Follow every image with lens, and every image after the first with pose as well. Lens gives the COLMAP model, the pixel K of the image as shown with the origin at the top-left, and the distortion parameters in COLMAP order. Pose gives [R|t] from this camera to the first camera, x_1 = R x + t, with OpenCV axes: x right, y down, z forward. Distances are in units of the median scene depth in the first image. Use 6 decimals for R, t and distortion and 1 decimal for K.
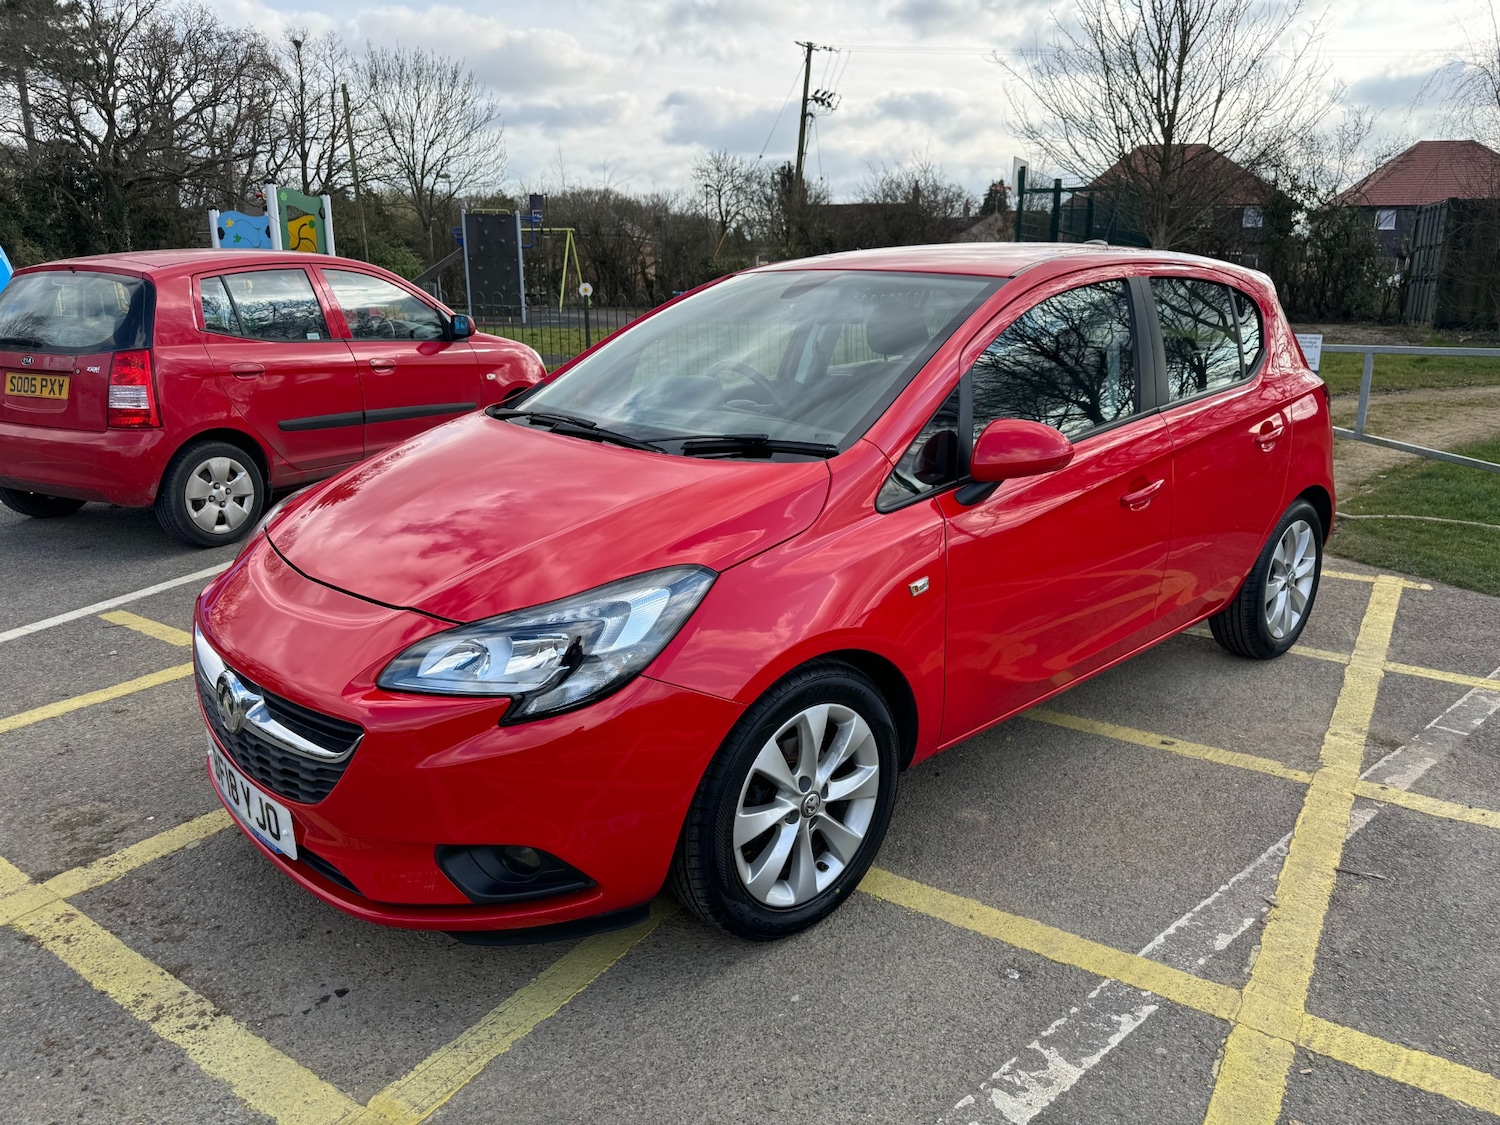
lens RADIAL K [[1058.6, 0, 756.5], [0, 1058.6, 562.1], [0, 0, 1]] dist [0.023711, -0.027731]
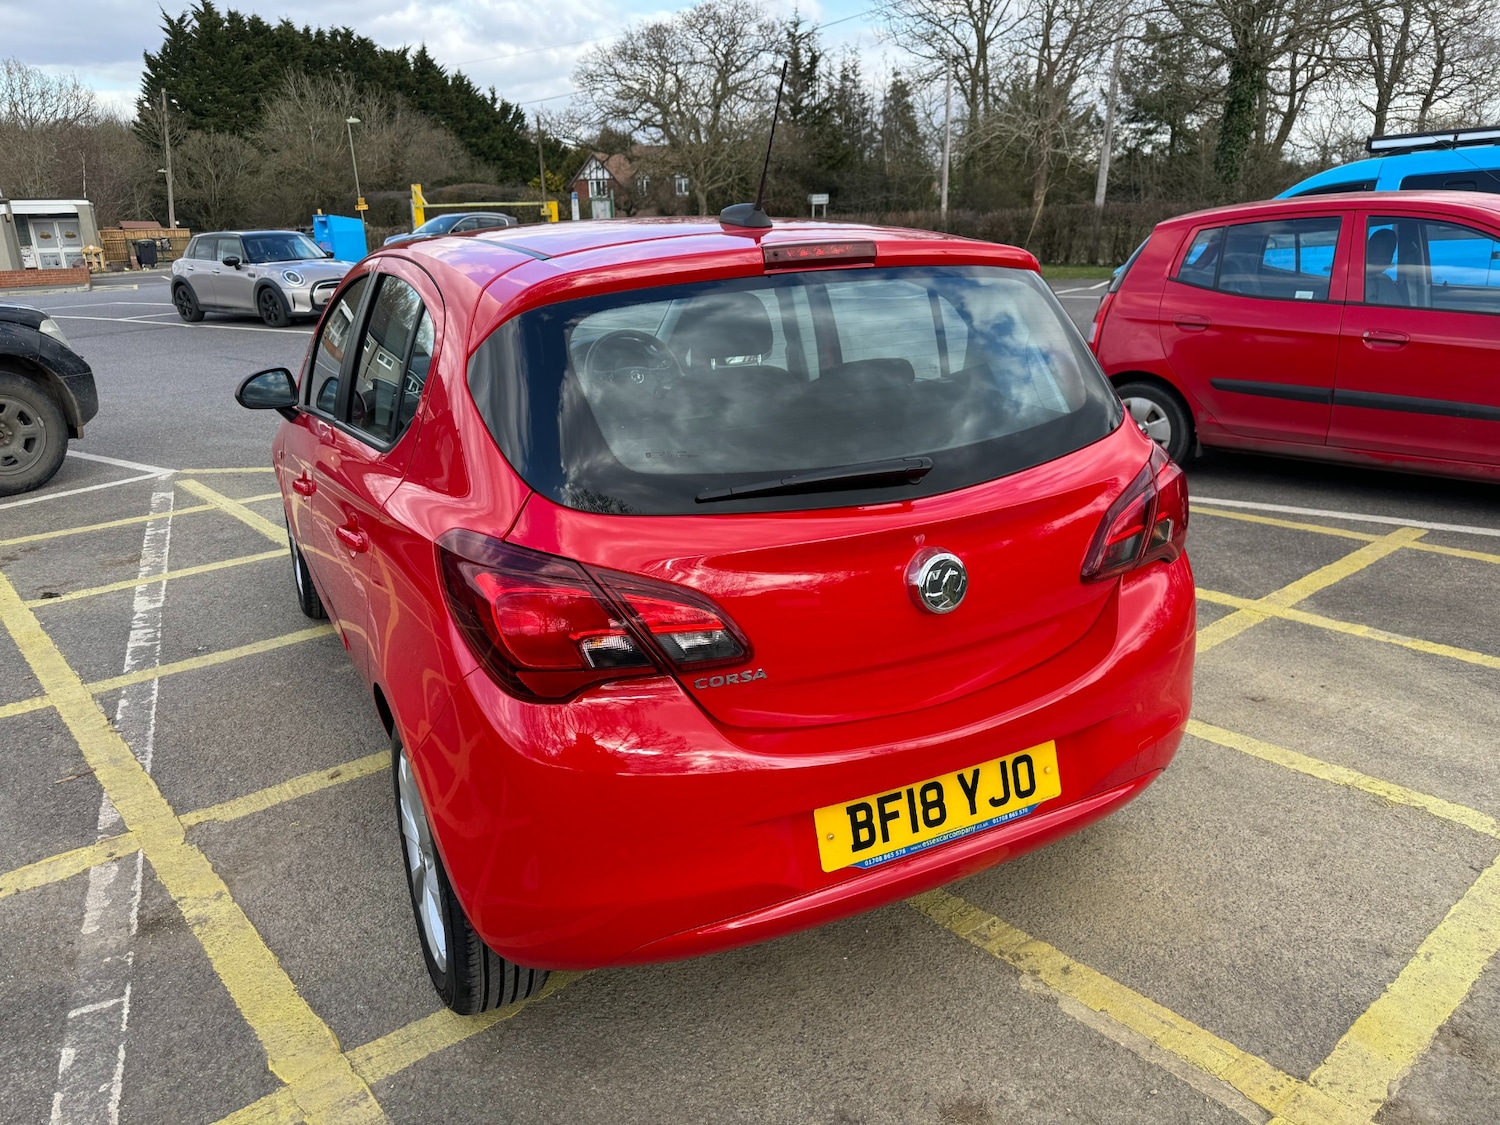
lens RADIAL K [[1058.6, 0, 737.0], [0, 1058.6, 562.3], [0, 0, 1]] dist [0.023711, -0.027731]
pose [[-0.274618, 0.302180, -0.912837, 1.271611], [-0.225014, 0.902781, 0.366545, -0.493053], [0.934855, 0.306061, -0.179925, 1.687830]]
